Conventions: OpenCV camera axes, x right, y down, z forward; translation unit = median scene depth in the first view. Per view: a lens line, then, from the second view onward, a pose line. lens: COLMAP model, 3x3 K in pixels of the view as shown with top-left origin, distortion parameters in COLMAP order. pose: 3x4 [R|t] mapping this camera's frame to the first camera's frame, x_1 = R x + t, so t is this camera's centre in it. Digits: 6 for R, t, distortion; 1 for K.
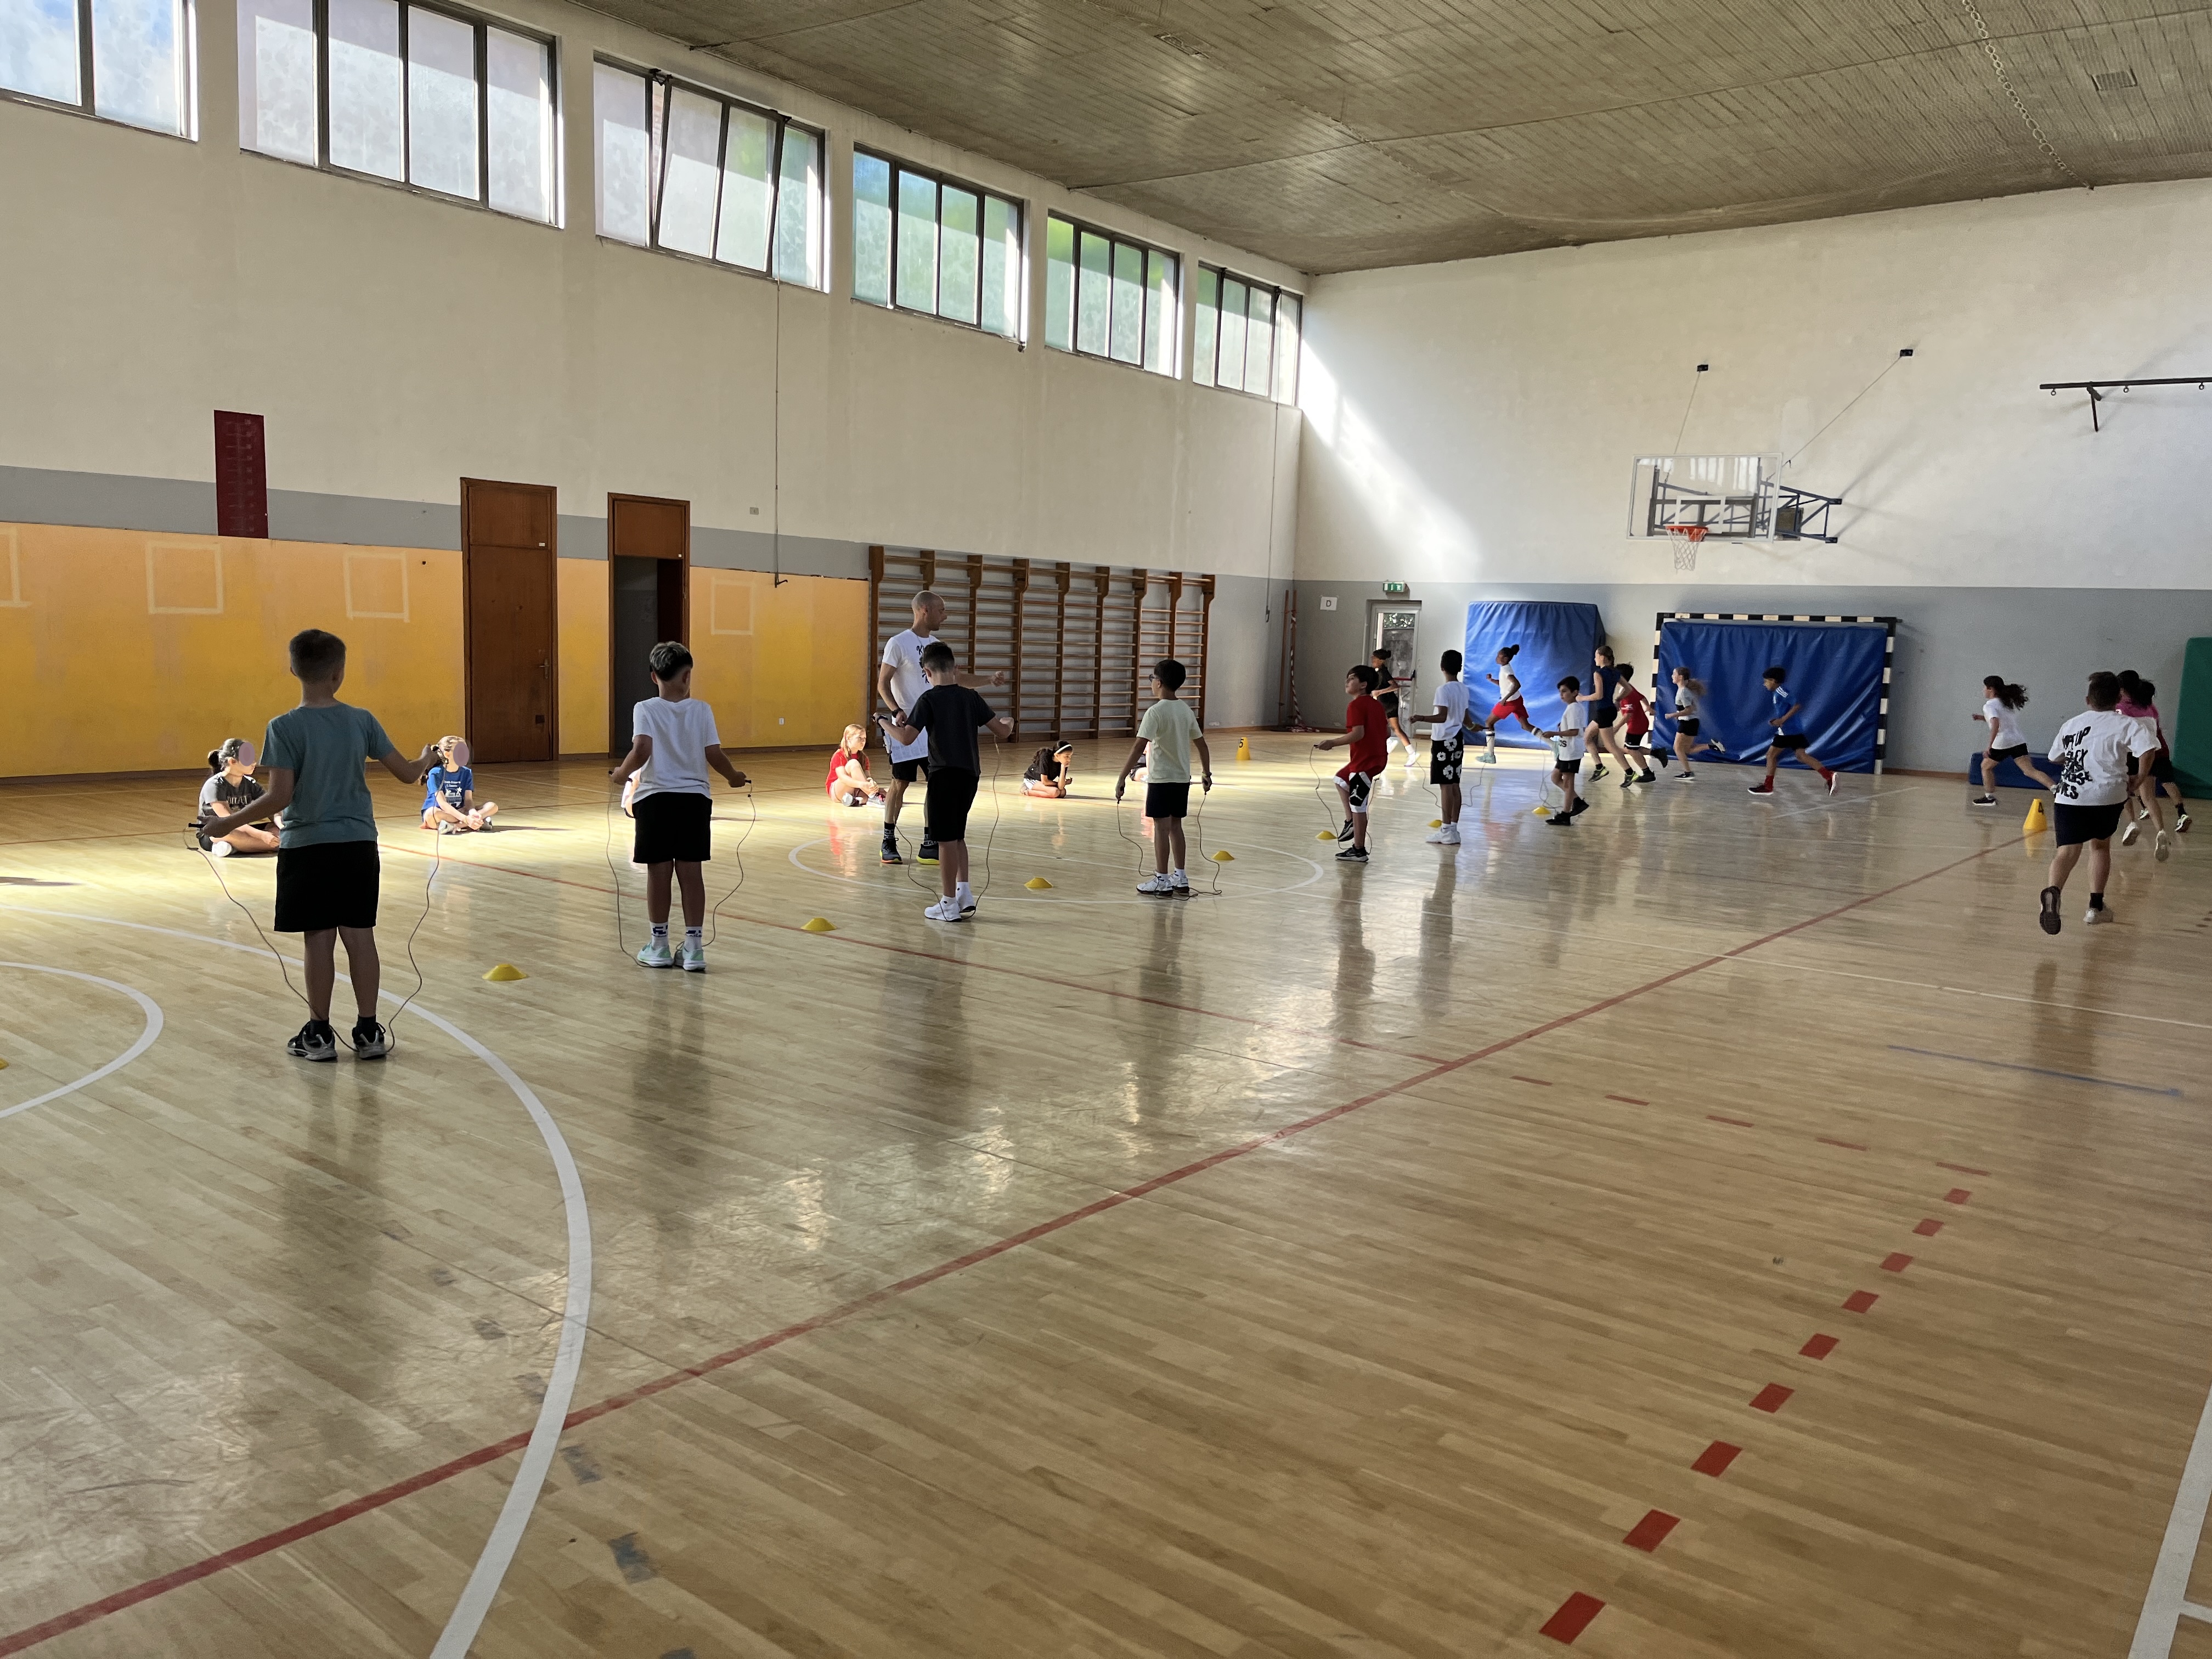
lens RADIAL K [[1651.0, 0, 1108.6], [0, 1651.0, 830.6], [0, 0, 1]] dist [0.057131, -0.073129]
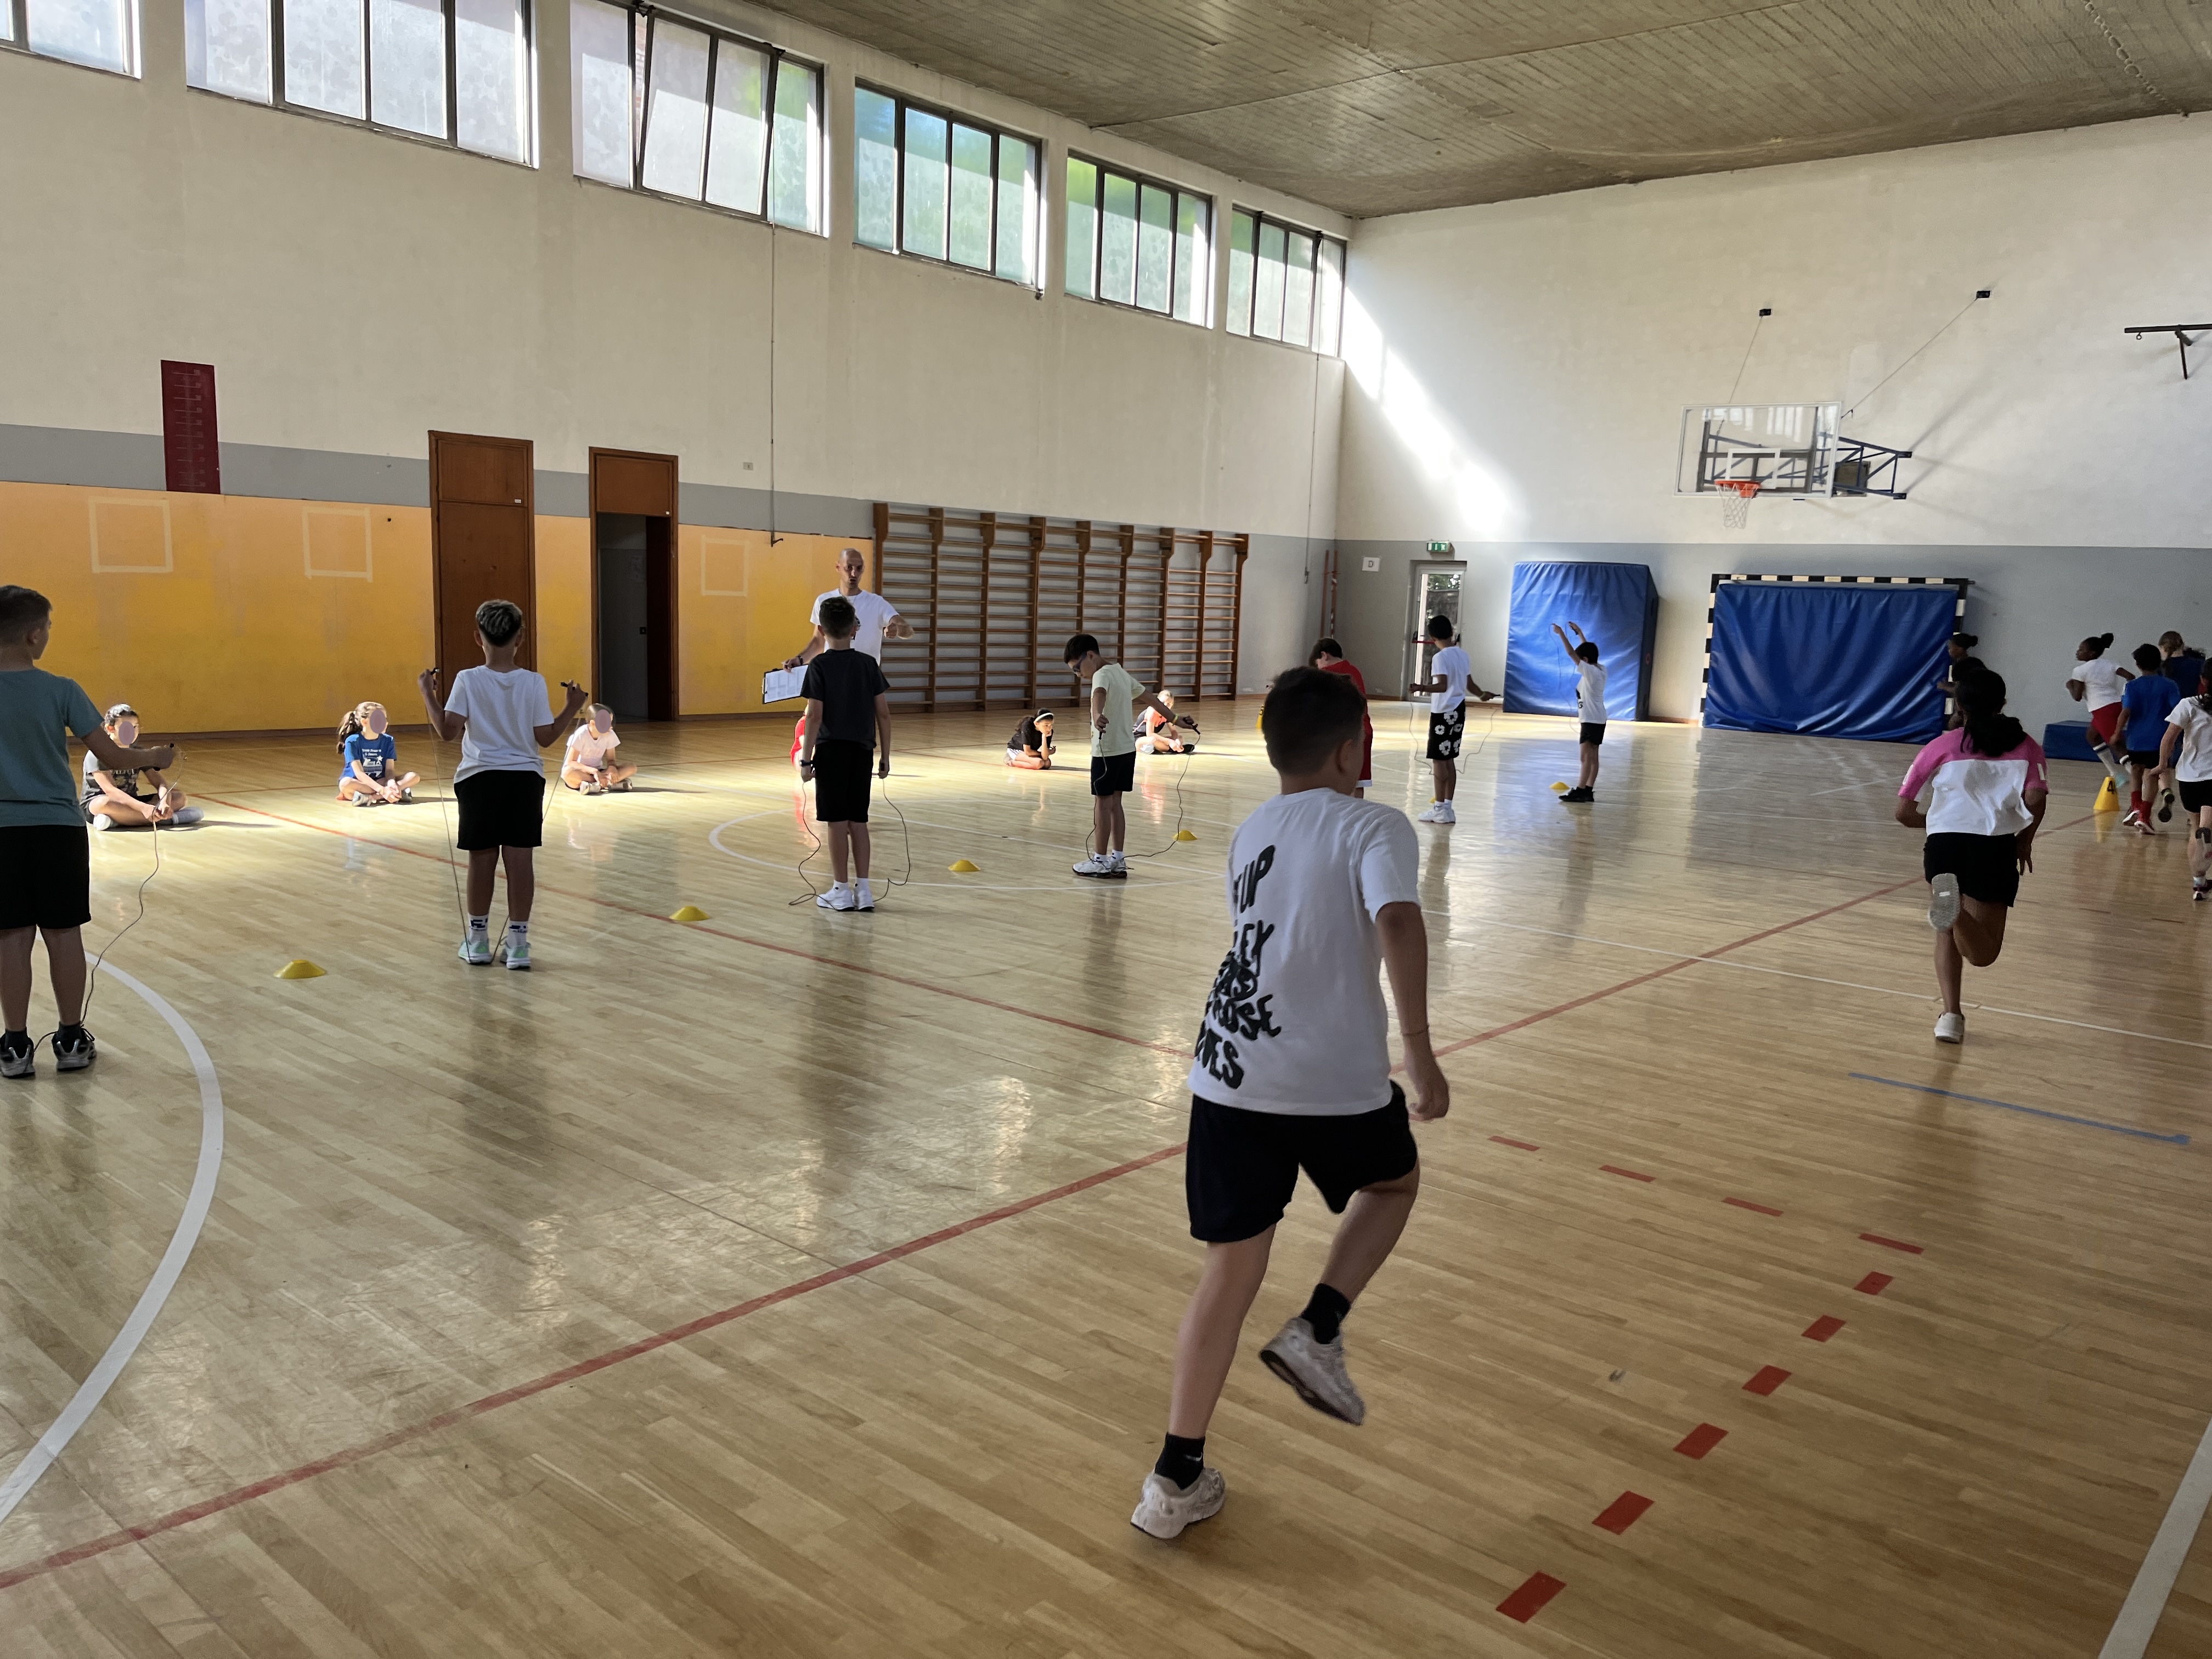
lens RADIAL K [[1651.0, 0, 1111.6], [0, 1651.0, 838.8], [0, 0, 1]] dist [0.057131, -0.073129]
pose [[0.998927, 0.008133, -0.045583, 0.049524], [-0.006885, 0.999599, 0.027468, -0.005553], [0.045788, -0.027125, 0.998583, 0.049529]]
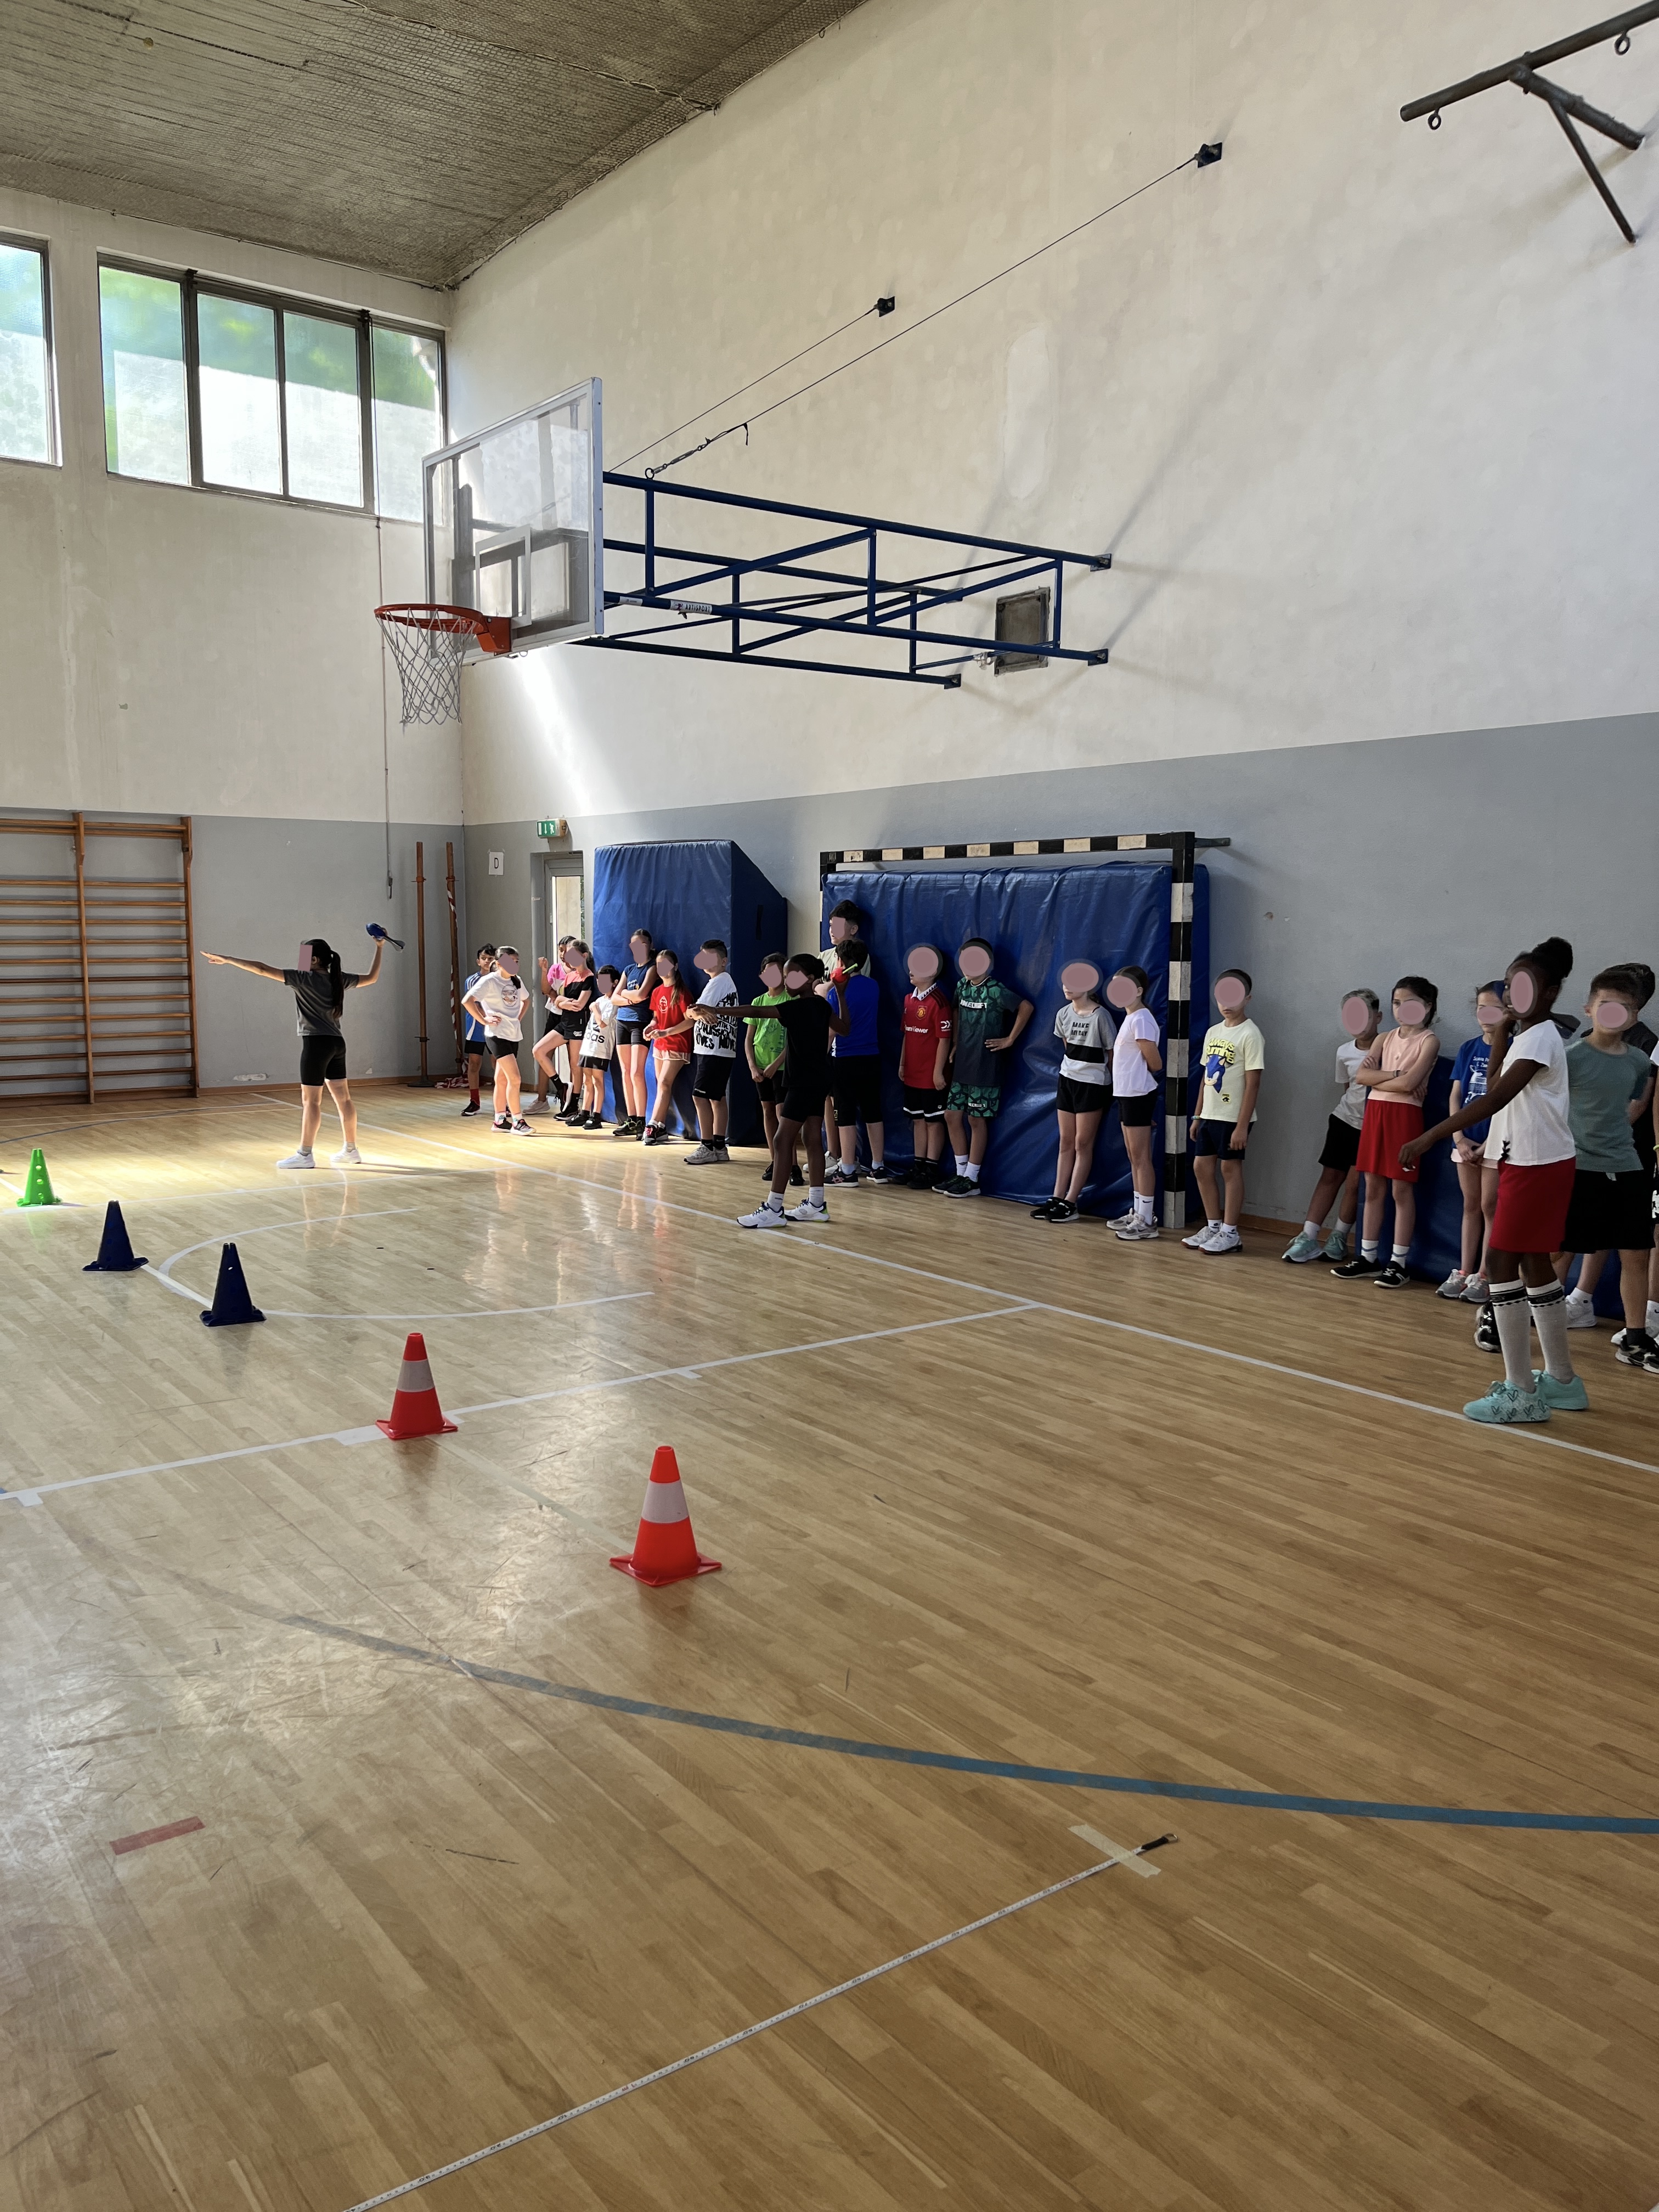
lens RADIAL K [[1651.0, 0, 781.7], [0, 1651.0, 1144.3], [0, 0, 1]] dist [0.057131, -0.073129]
pose [[0.968157, -0.001301, -0.250339, 0.568652], [0.002811, 0.999980, 0.005675, -0.062612], [0.250327, -0.006198, 0.968142, 0.694996]]
